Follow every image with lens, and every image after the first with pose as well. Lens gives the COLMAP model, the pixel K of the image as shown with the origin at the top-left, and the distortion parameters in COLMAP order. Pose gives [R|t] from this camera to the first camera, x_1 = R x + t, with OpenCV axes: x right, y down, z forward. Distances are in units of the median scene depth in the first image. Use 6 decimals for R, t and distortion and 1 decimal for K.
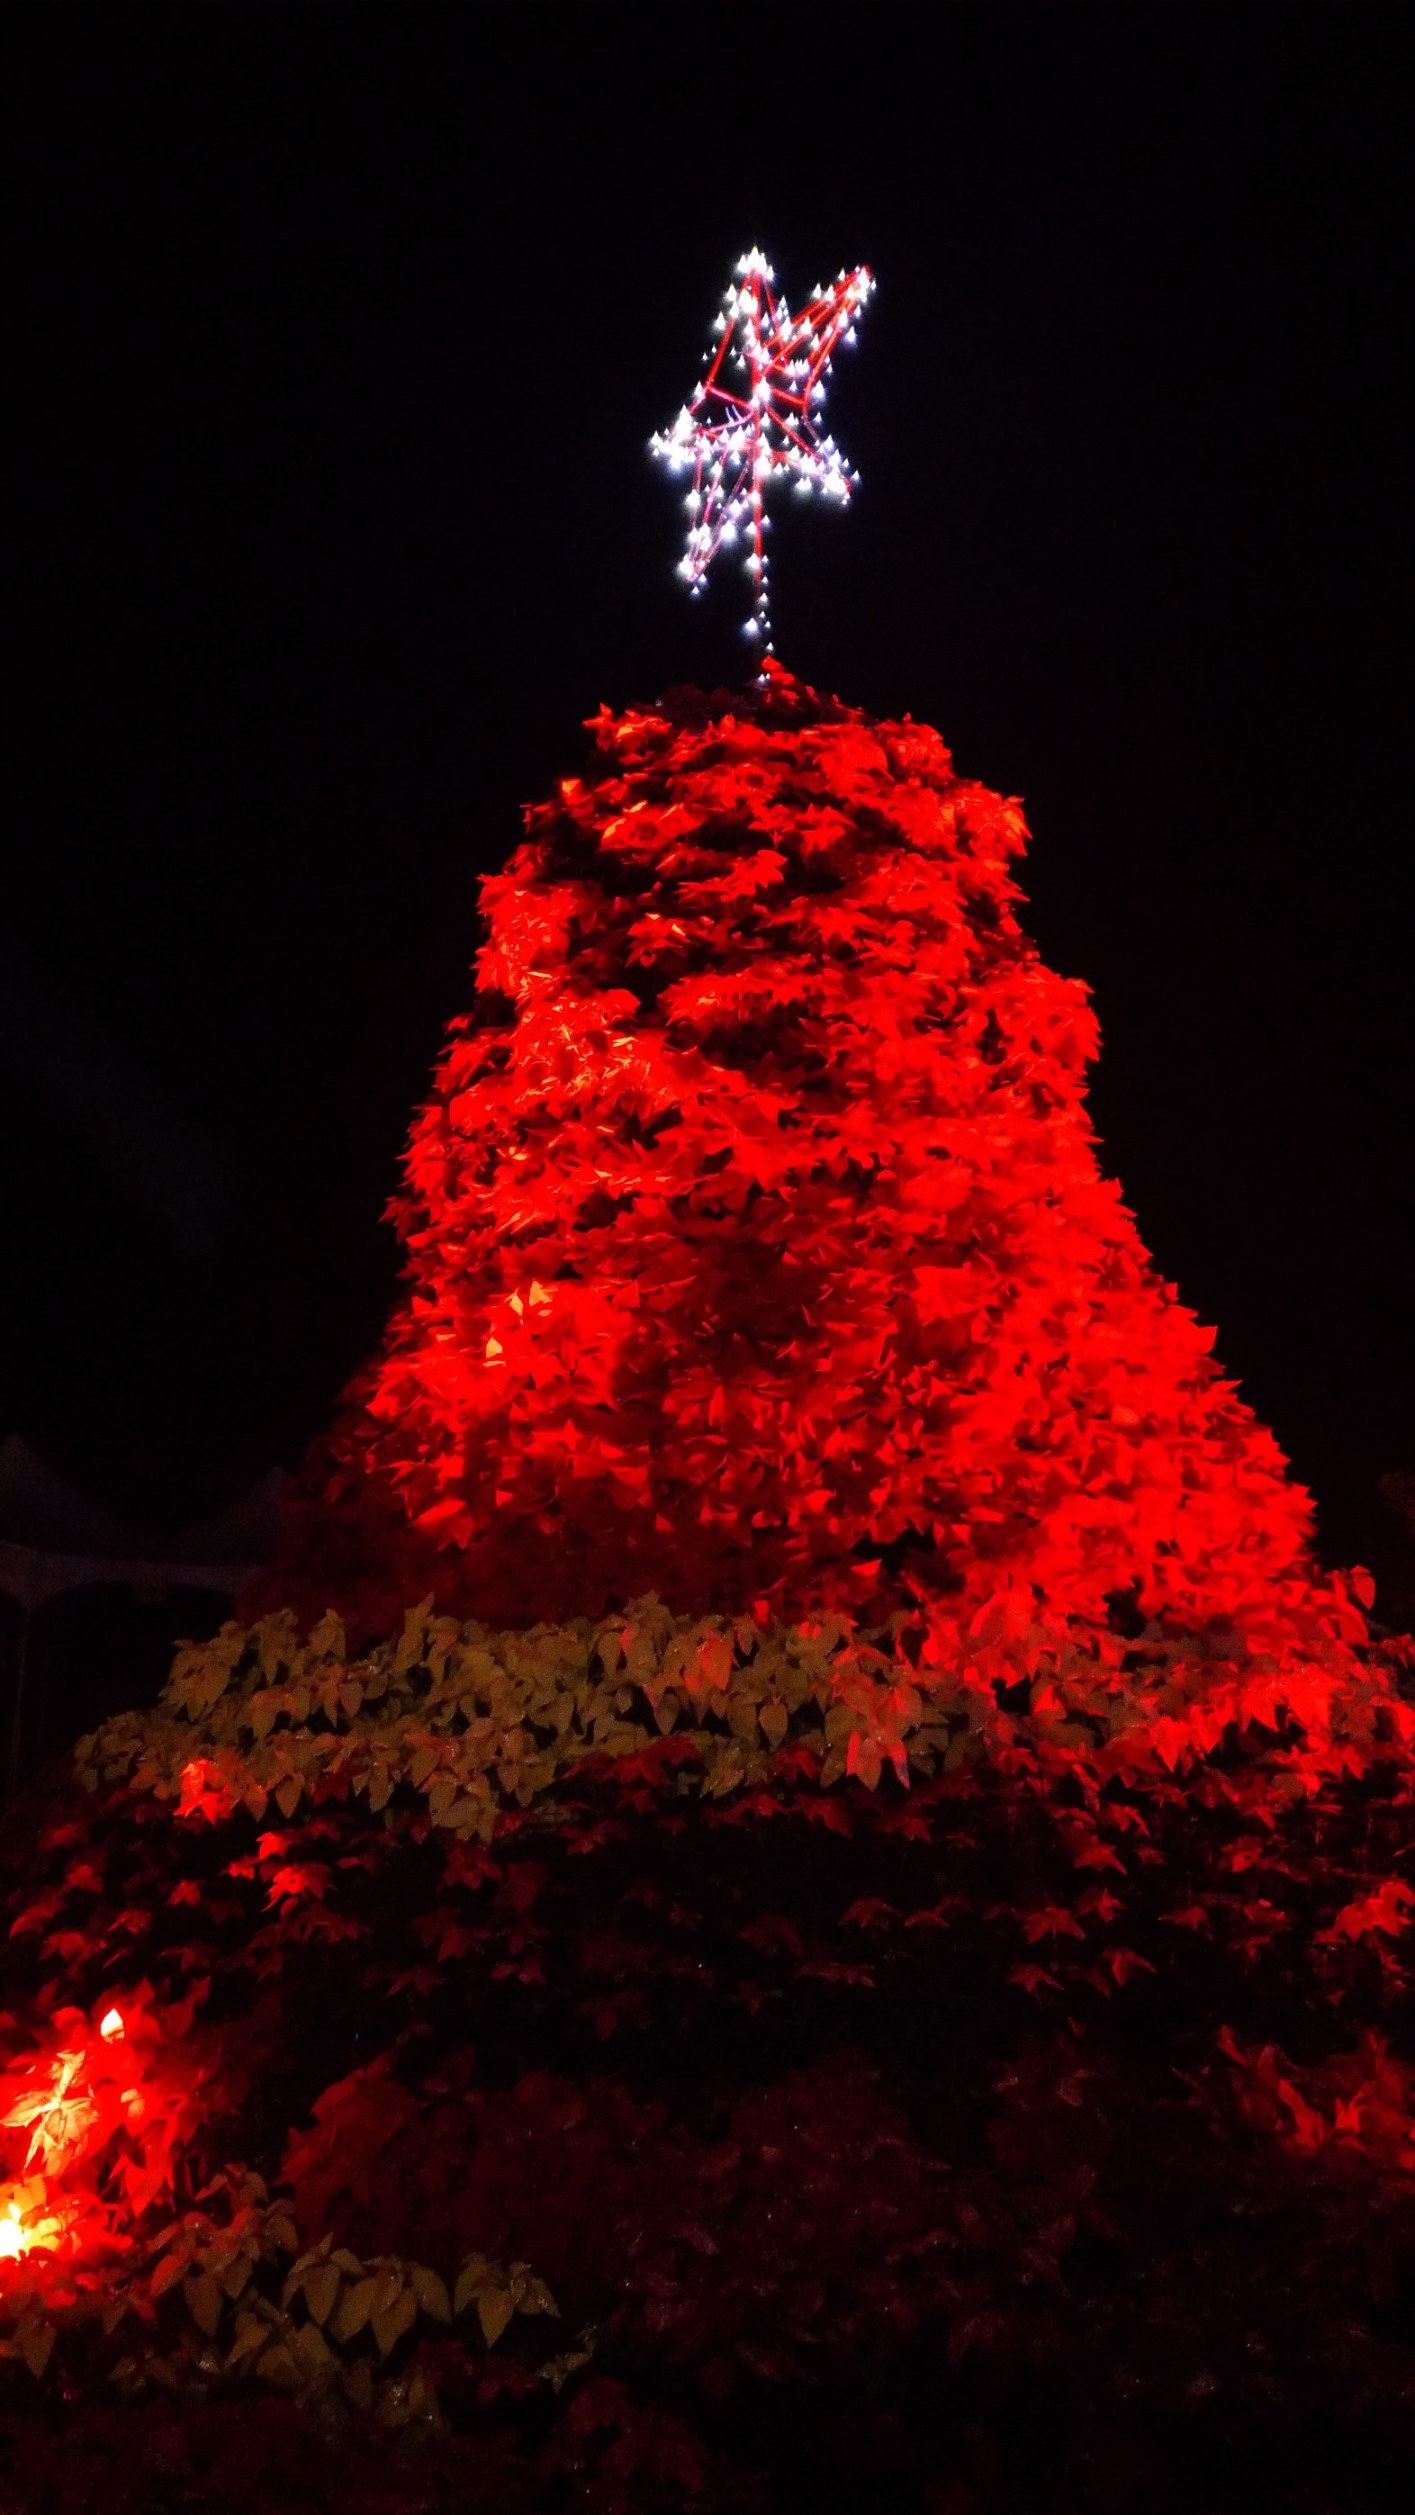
lens RADIAL K [[2066.5, 0, 685.1], [0, 2066.5, 1252.5], [0, 0, 1]] dist [0.028776, -0.032424]
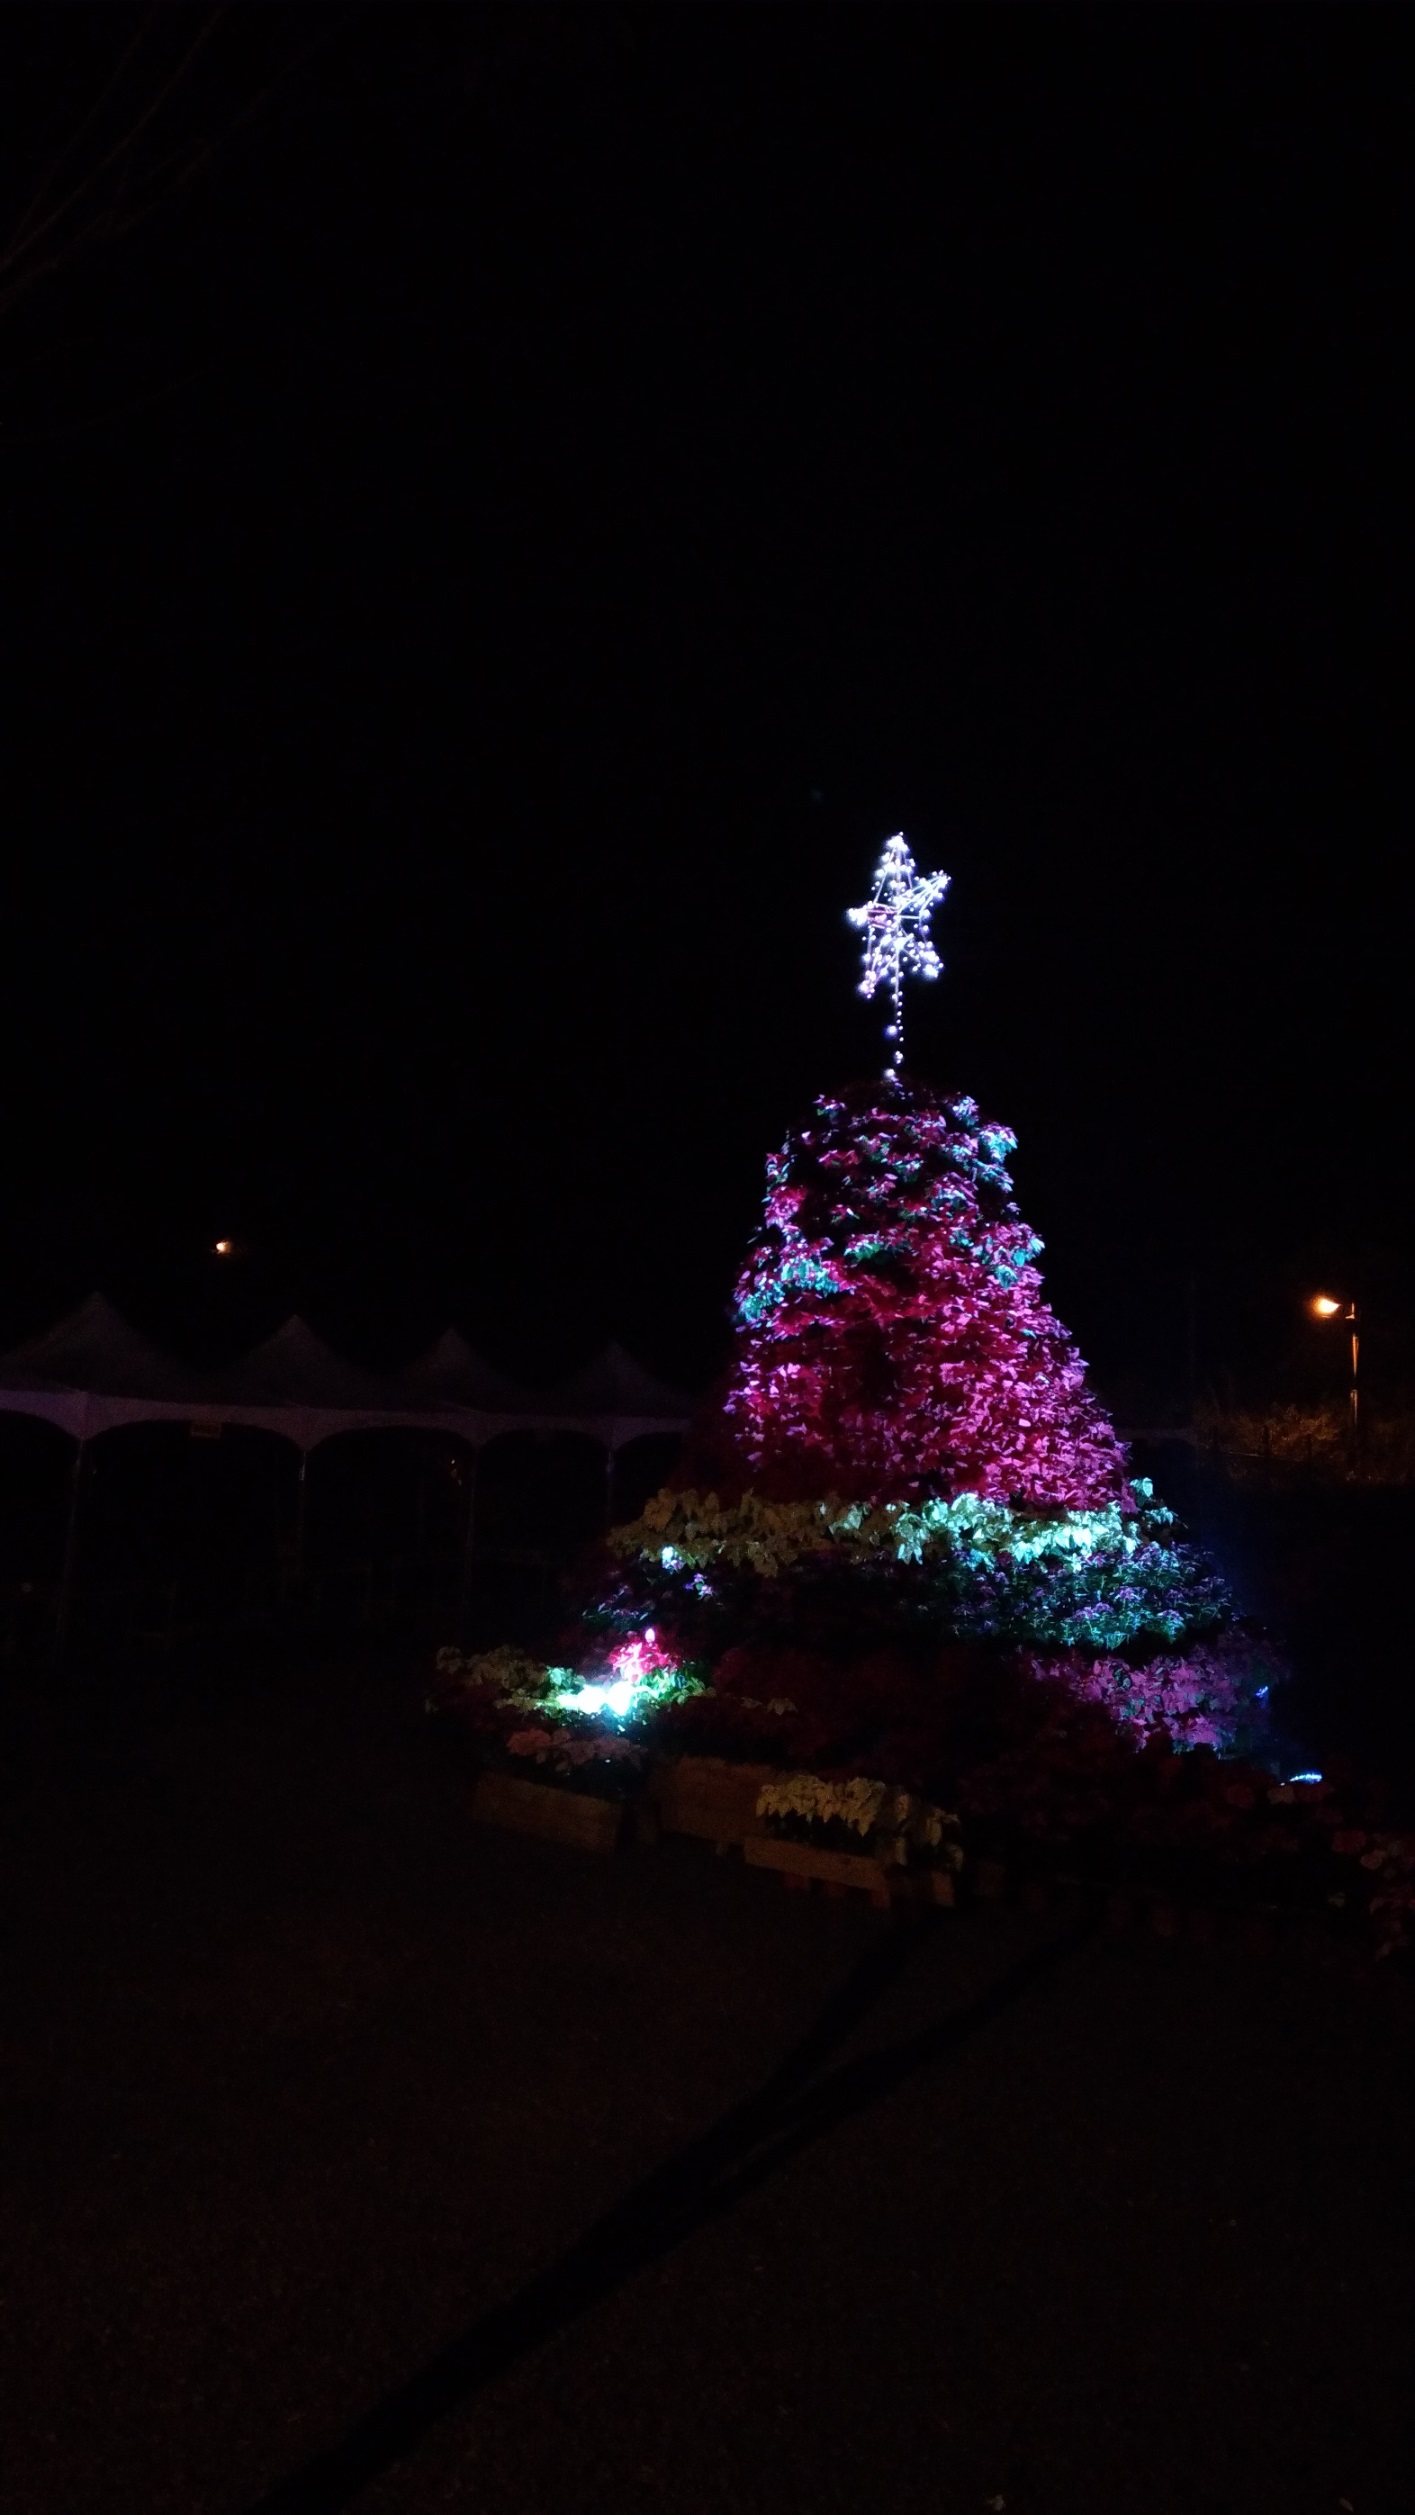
lens RADIAL K [[2066.5, 0, 704.9], [0, 2066.5, 1234.2], [0, 0, 1]] dist [0.028776, -0.032424]
pose [[0.993626, 0.007648, -0.112468, 0.109962], [0.002584, 0.995888, 0.090553, -0.388938], [0.112698, -0.090267, 0.989521, -1.553790]]
